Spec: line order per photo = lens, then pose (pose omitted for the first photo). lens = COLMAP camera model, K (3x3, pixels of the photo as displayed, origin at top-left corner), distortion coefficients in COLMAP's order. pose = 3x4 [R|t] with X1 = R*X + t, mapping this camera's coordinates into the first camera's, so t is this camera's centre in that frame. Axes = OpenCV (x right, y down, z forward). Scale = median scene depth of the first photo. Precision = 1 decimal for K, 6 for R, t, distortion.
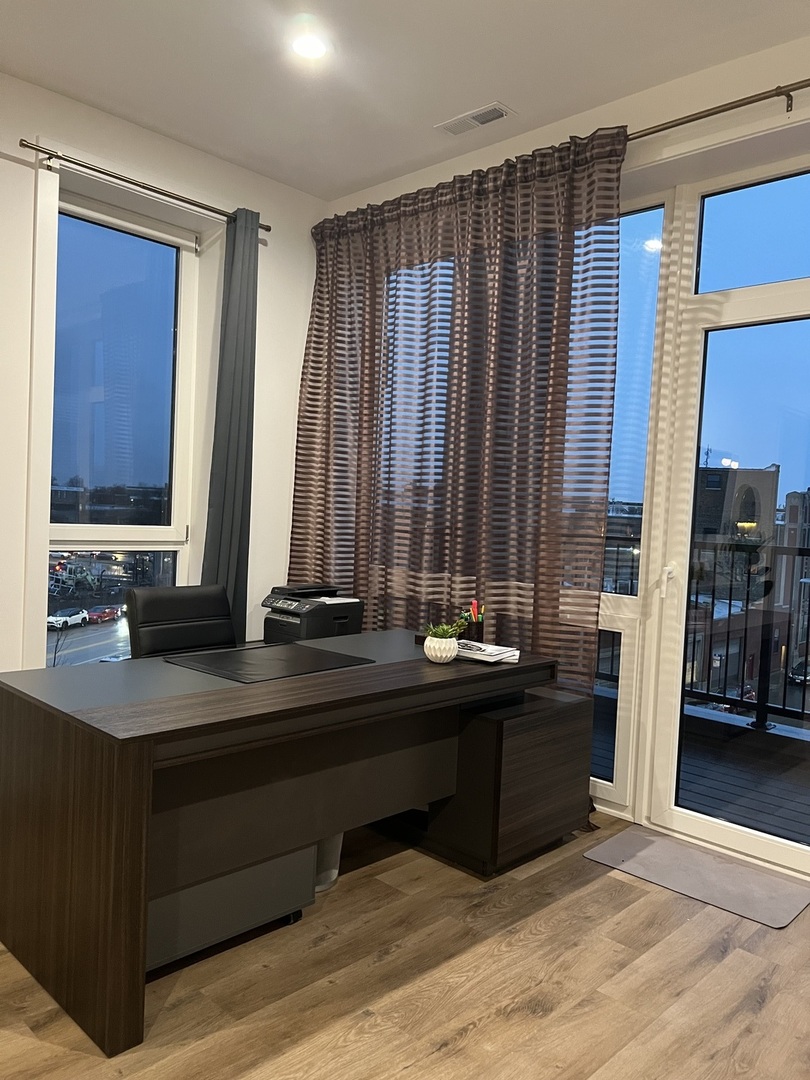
lens RADIAL K [[813.0, 0, 405.0], [0, 813.0, 540.0], [0, 0, 1]] dist [0.000789, -0.005560]
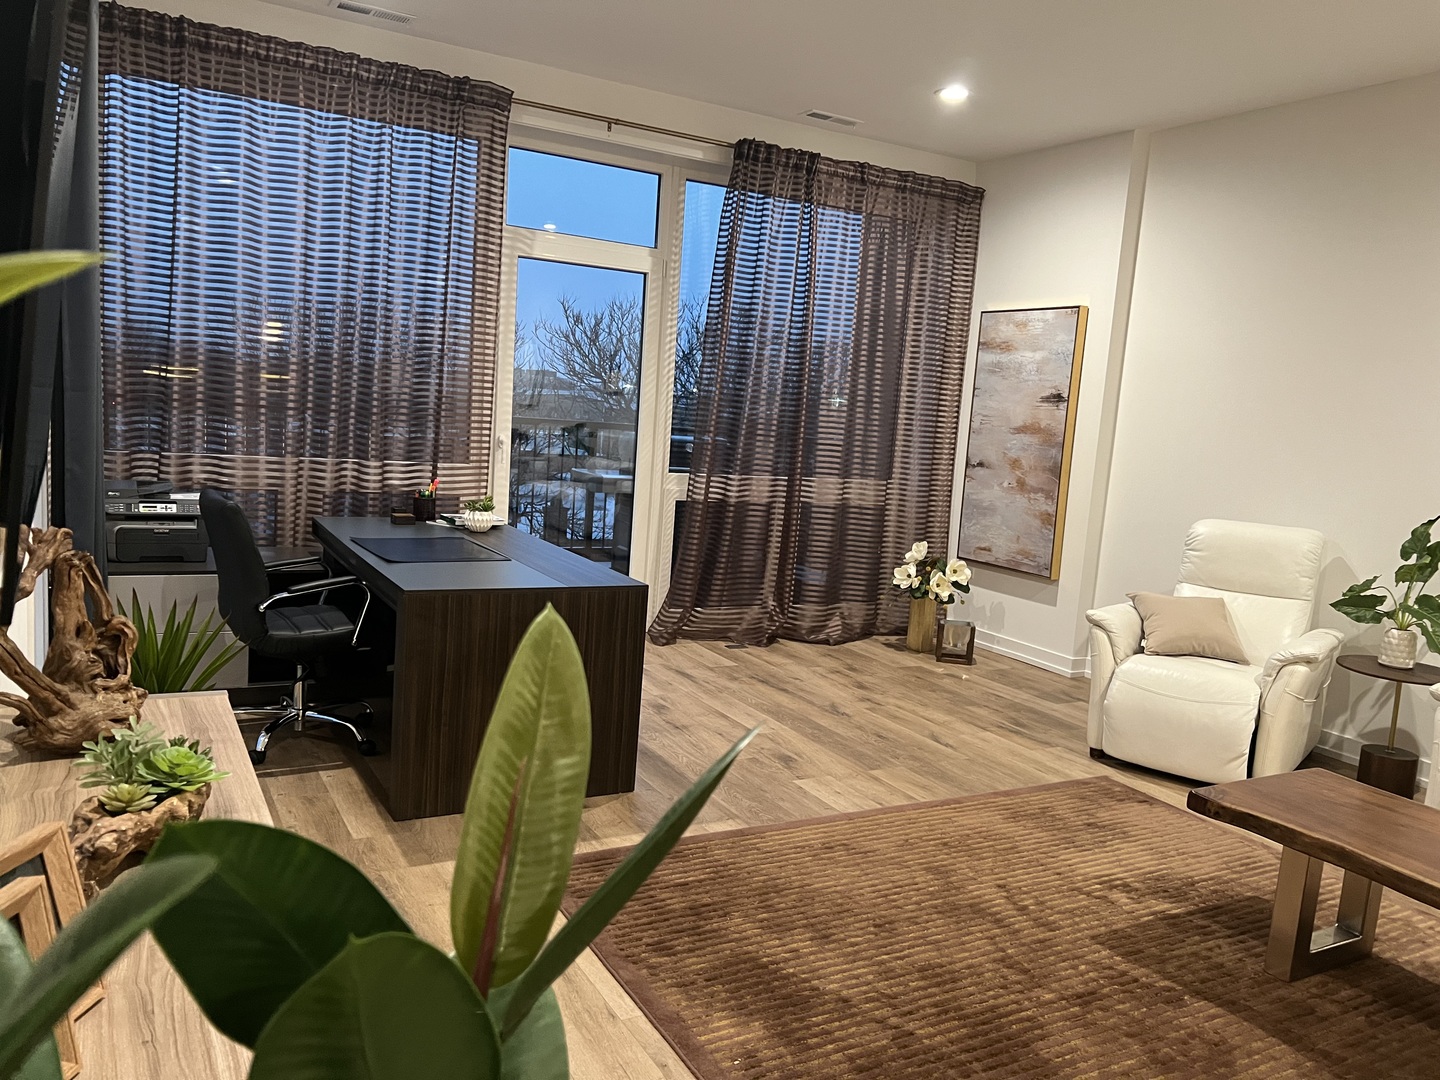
lens RADIAL K [[1084.0, 0, 720.0], [0, 1084.0, 540.0], [0, 0, 1]] dist [0.000789, -0.005560]
pose [[0.278605, -0.147795, 0.948966, -1.709813], [-0.021802, 0.986860, 0.160098, -0.131286], [-0.960158, -0.065293, 0.271722, 0.240774]]
